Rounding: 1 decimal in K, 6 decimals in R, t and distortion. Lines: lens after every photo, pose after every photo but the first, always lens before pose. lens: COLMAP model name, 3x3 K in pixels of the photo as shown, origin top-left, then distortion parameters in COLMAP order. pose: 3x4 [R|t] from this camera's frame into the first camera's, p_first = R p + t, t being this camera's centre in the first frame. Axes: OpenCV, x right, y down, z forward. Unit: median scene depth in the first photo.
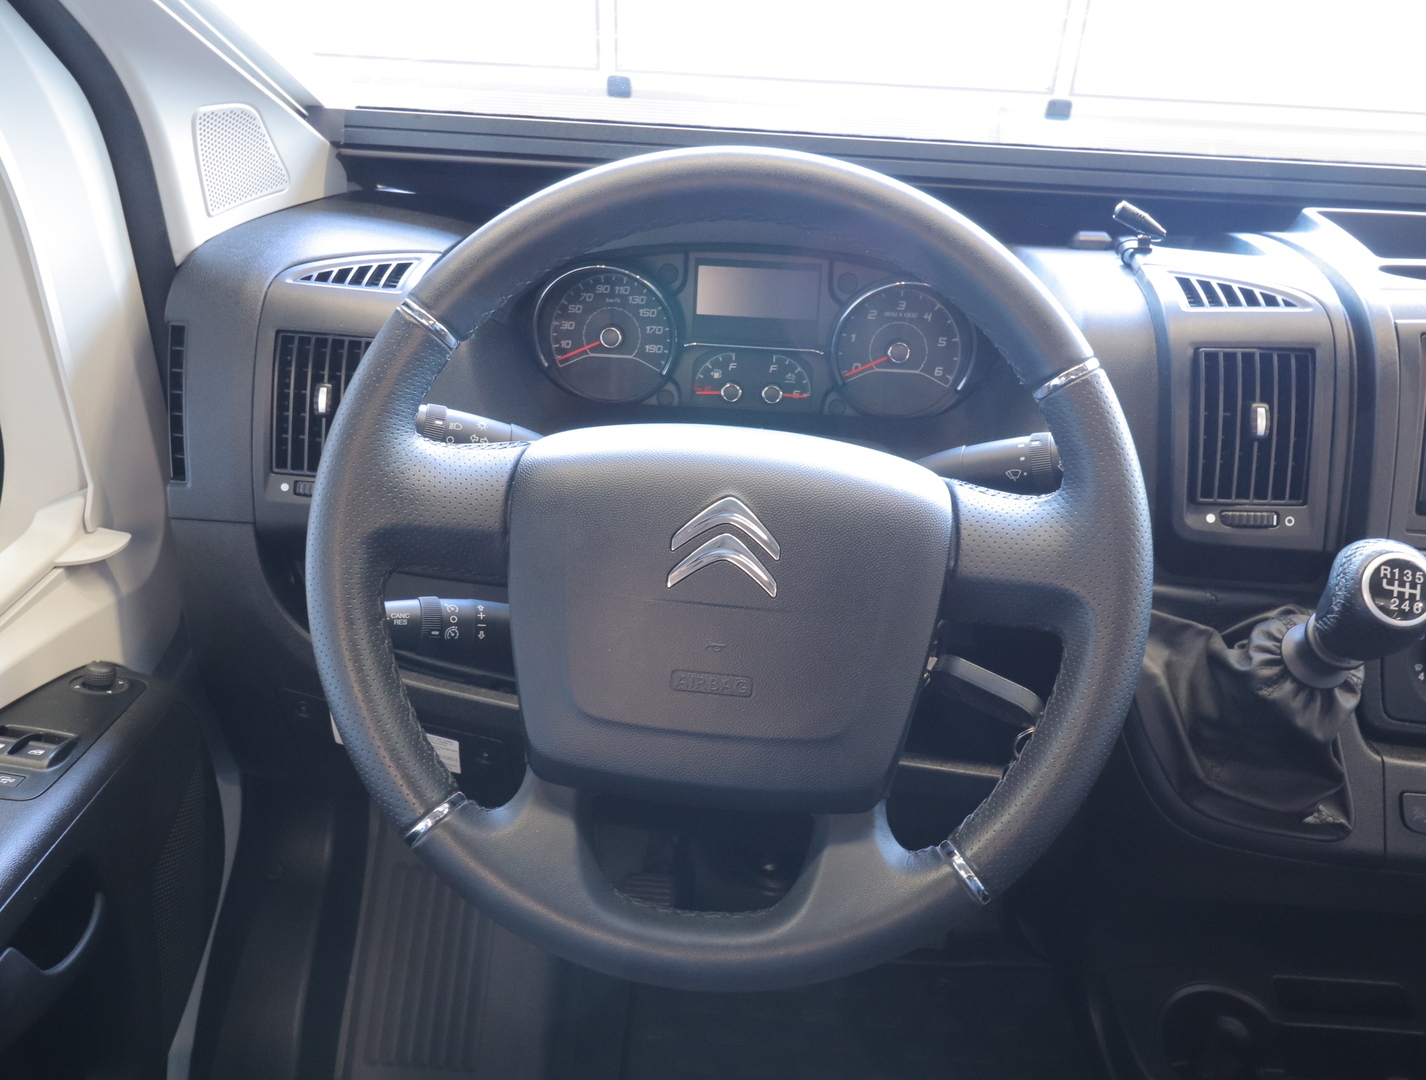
lens RADIAL K [[1299.1, 0, 713.0], [0, 1299.1, 540.0], [0, 0, 1]] dist [-0.023787, -0.002494]
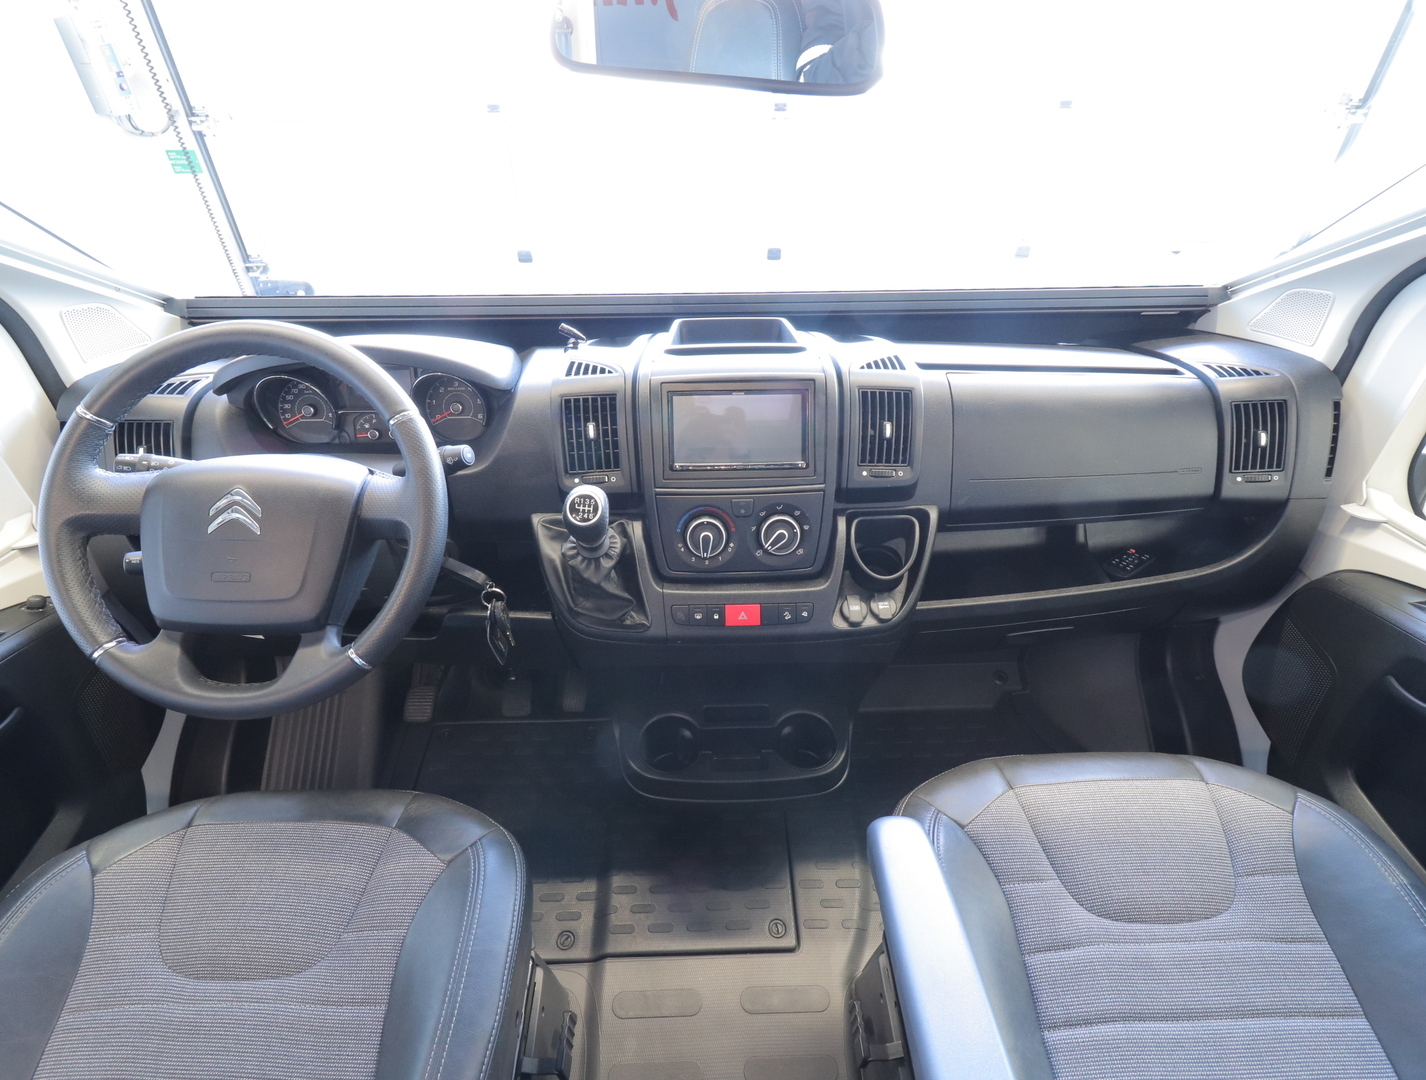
lens RADIAL K [[741.1, 0, 705.5], [0, 741.1, 529.3], [0, 0, 1]] dist [-0.004802, -0.000547]
pose [[0.995717, -0.077917, 0.049757, 0.529354], [0.076413, 0.996580, 0.031466, 0.039405], [-0.052038, -0.027529, 0.998266, -0.182901]]
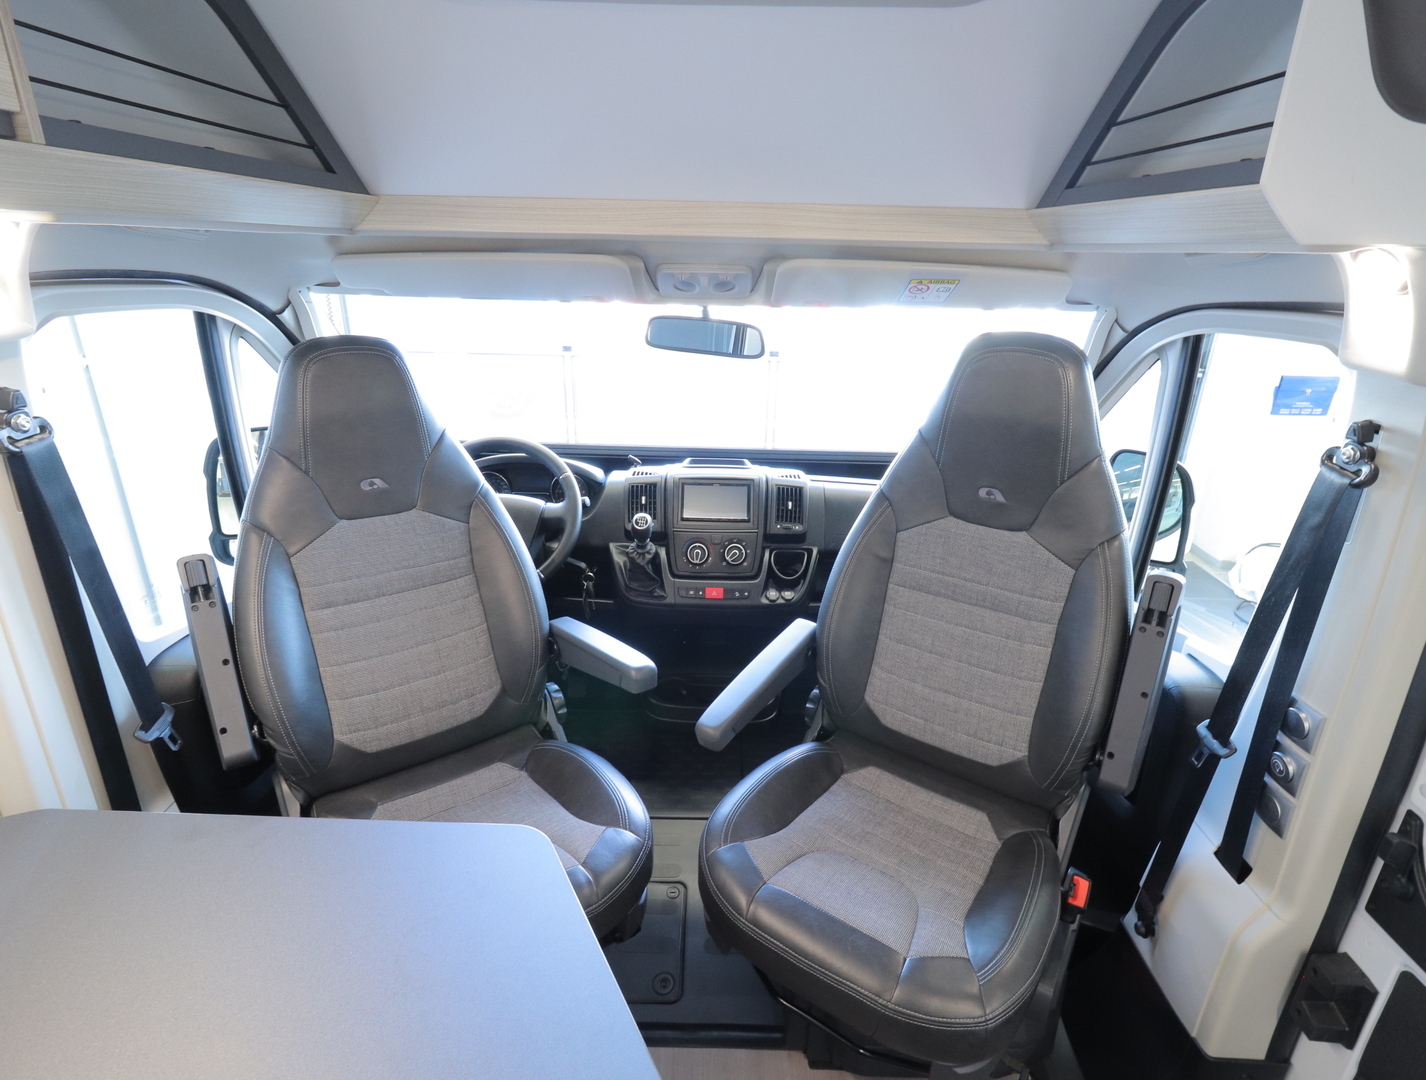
lens RADIAL K [[741.1, 0, 705.5], [0, 741.1, 529.3], [0, 0, 1]] dist [-0.004802, -0.000547]
pose [[0.998821, -0.024735, 0.041774, 0.517448], [0.034297, 0.968522, -0.246553, 0.585148], [-0.034360, 0.247695, 0.968229, -1.276926]]
